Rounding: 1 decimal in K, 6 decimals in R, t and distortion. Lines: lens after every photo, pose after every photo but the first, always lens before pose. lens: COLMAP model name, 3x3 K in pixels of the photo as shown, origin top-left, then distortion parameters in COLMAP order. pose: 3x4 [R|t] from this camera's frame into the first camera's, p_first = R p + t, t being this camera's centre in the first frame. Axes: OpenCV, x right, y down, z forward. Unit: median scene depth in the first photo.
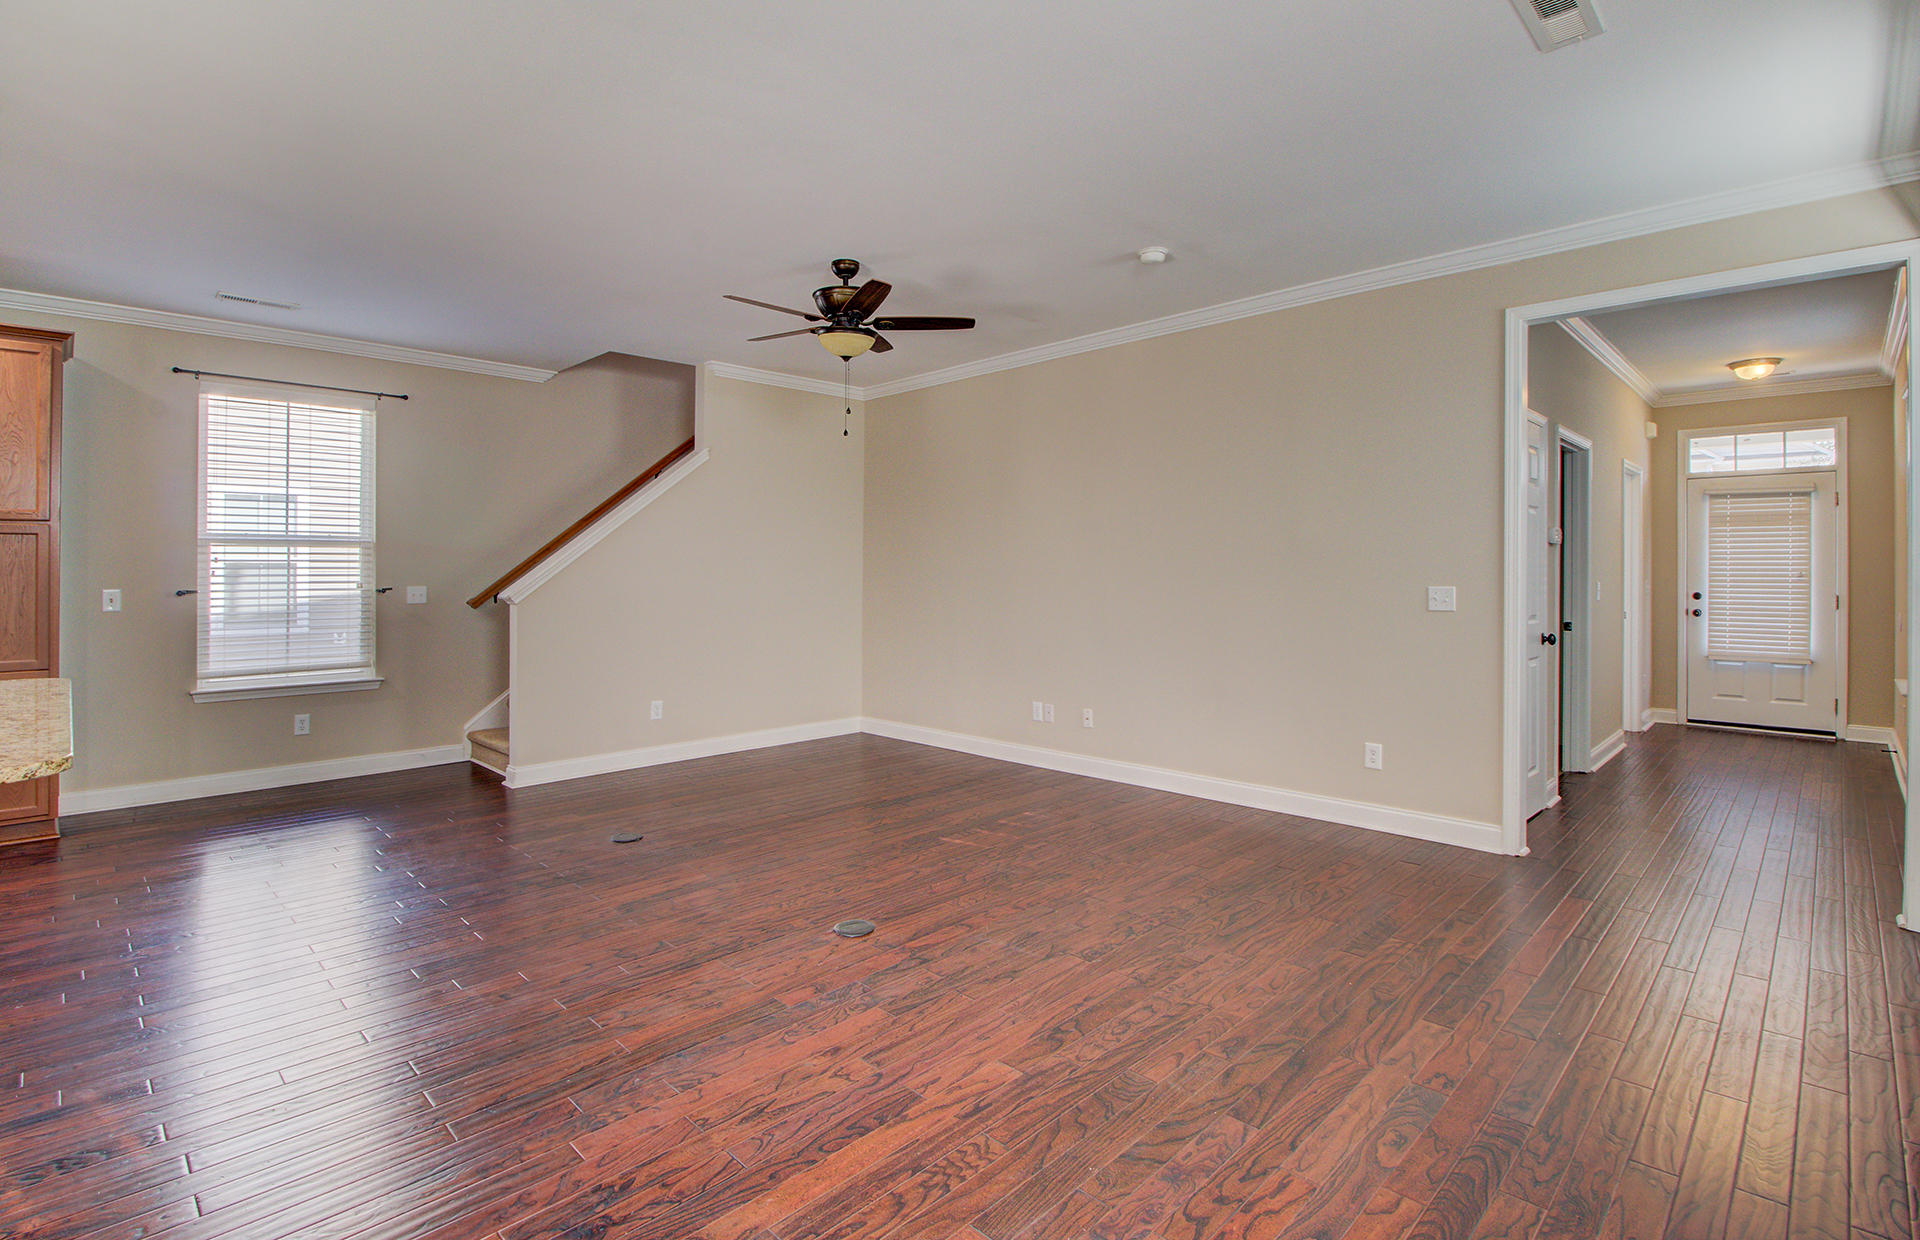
lens RADIAL K [[919.4, 0, 955.0], [0, 919.4, 574.9], [0, 0, 1]] dist [0.004505, -0.008652]
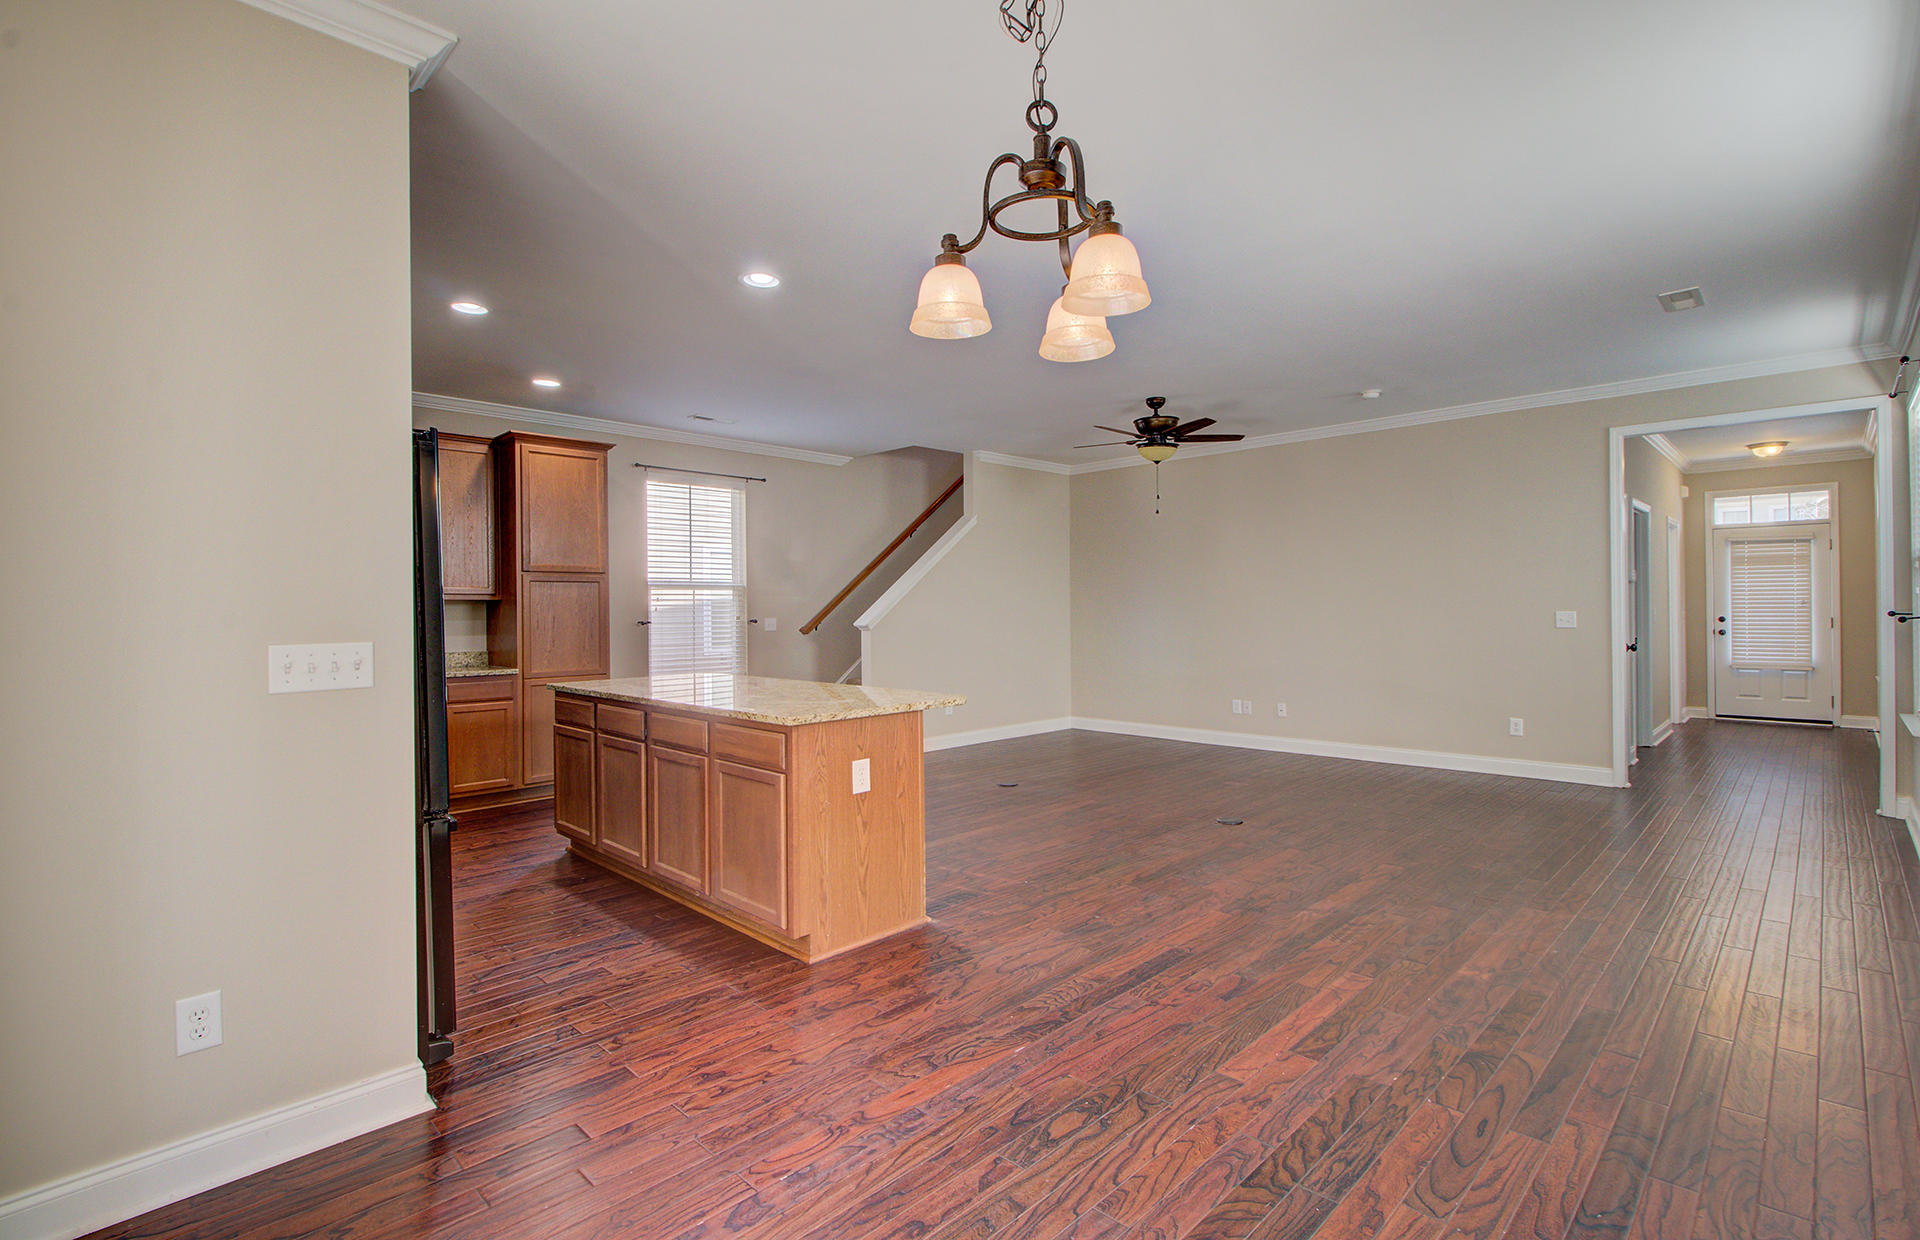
lens RADIAL K [[881.1, 0, 947.8], [0, 881.1, 602.0], [0, 0, 1]] dist [0.013677, -0.012767]
pose [[0.999822, -0.007395, -0.017336, -0.295182], [0.007245, 0.999936, -0.008711, 0.001513], [0.017399, 0.008584, 0.999812, -0.298669]]
